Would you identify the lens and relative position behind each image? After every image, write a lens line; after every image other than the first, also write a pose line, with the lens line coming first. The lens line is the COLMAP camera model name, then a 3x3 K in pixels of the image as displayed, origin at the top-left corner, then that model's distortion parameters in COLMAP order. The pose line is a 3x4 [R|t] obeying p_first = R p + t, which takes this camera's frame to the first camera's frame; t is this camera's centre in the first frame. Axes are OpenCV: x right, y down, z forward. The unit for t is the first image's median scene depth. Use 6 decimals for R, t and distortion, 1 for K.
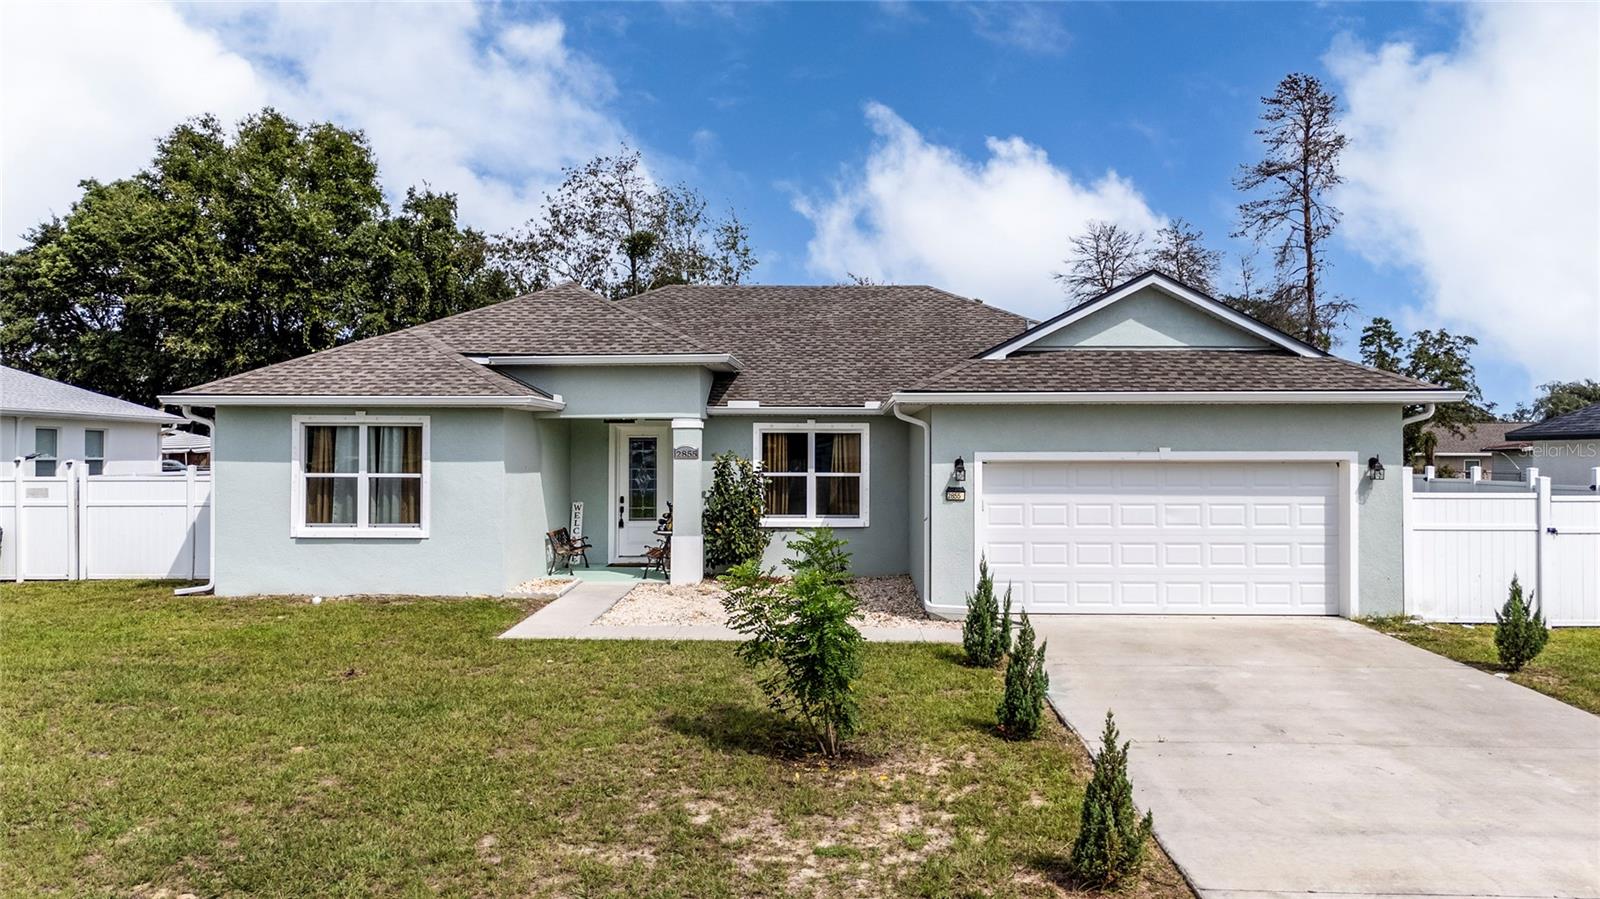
lens RADIAL K [[1178.6, 0, 800.0], [0, 1178.6, 449.5], [0, 0, 1]] dist [0.043346, -0.007880]
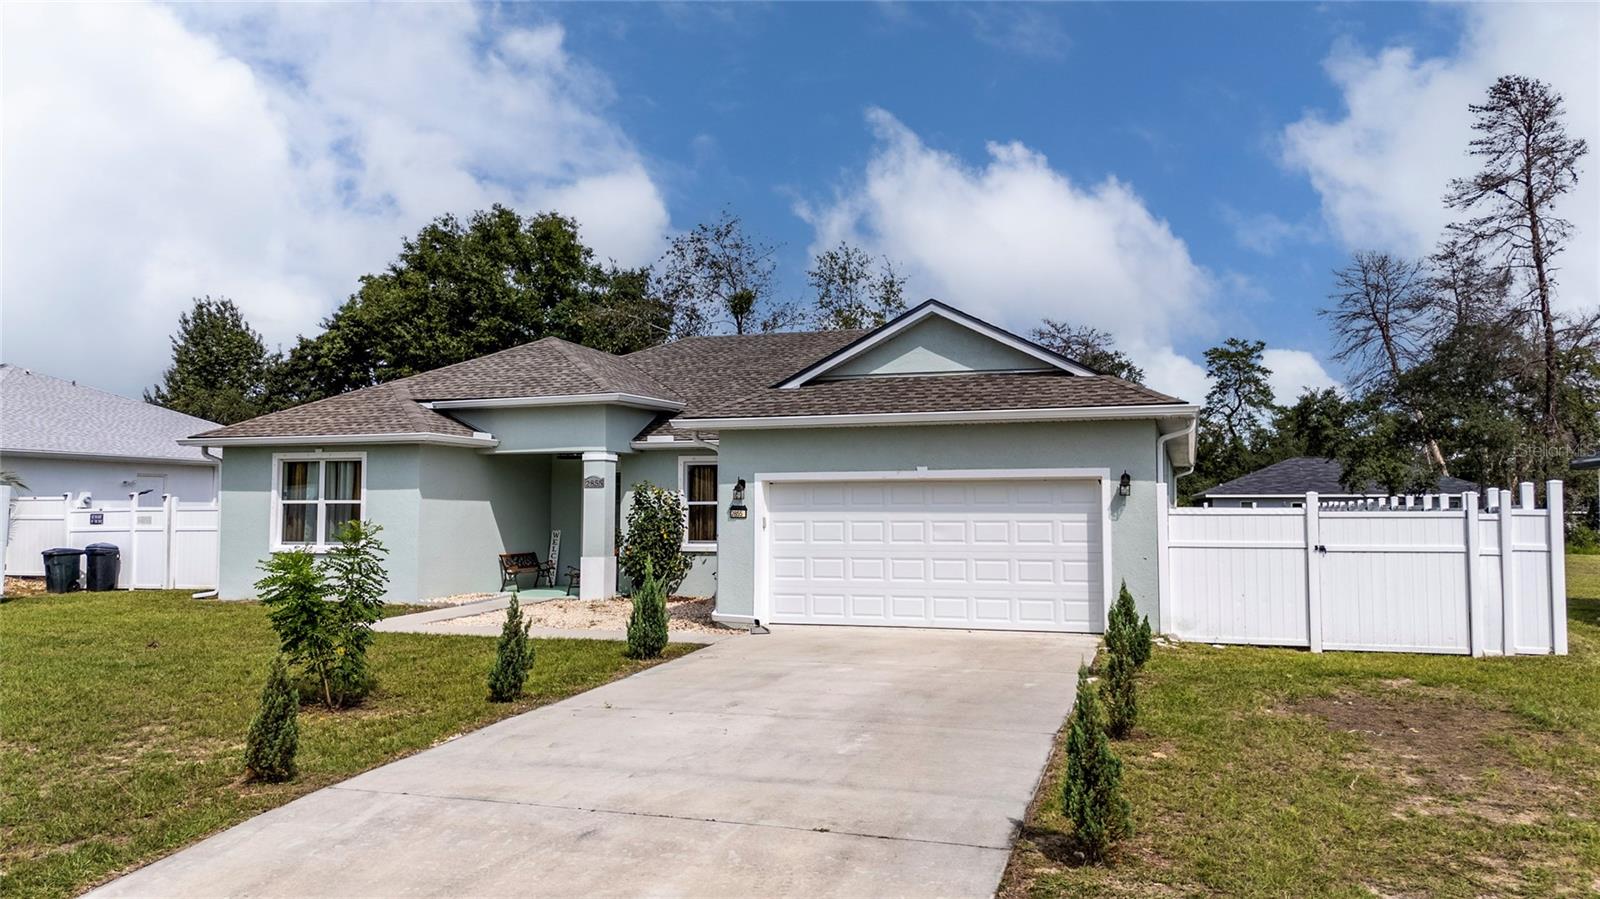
lens RADIAL K [[1178.6, 0, 800.0], [0, 1178.6, 449.5], [0, 0, 1]] dist [0.043346, -0.007880]
pose [[0.959144, -0.017952, -0.282348, 0.440140], [0.003860, 0.998722, -0.050388, 0.031063], [0.282892, 0.047240, 0.957988, -0.026748]]
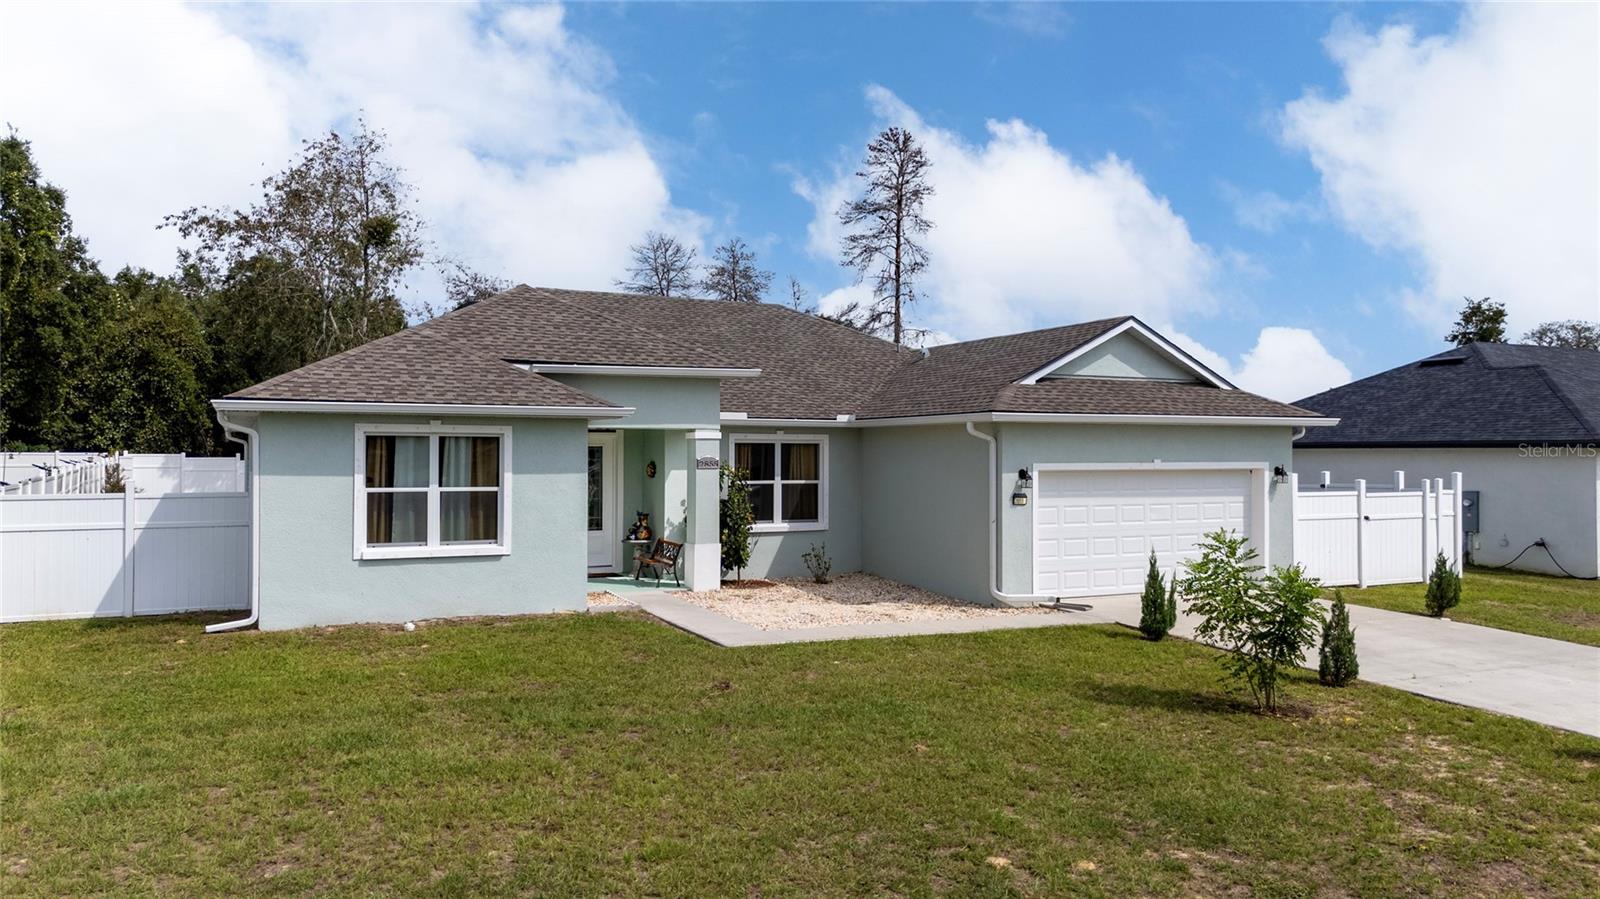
lens RADIAL K [[1178.6, 0, 800.0], [0, 1178.6, 449.5], [0, 0, 1]] dist [0.043346, -0.007880]
pose [[0.892825, 0.001783, 0.450401, -0.524332], [-0.002034, 0.999998, 0.000073, -0.010000], [-0.450400, -0.000982, 0.892826, 0.046382]]
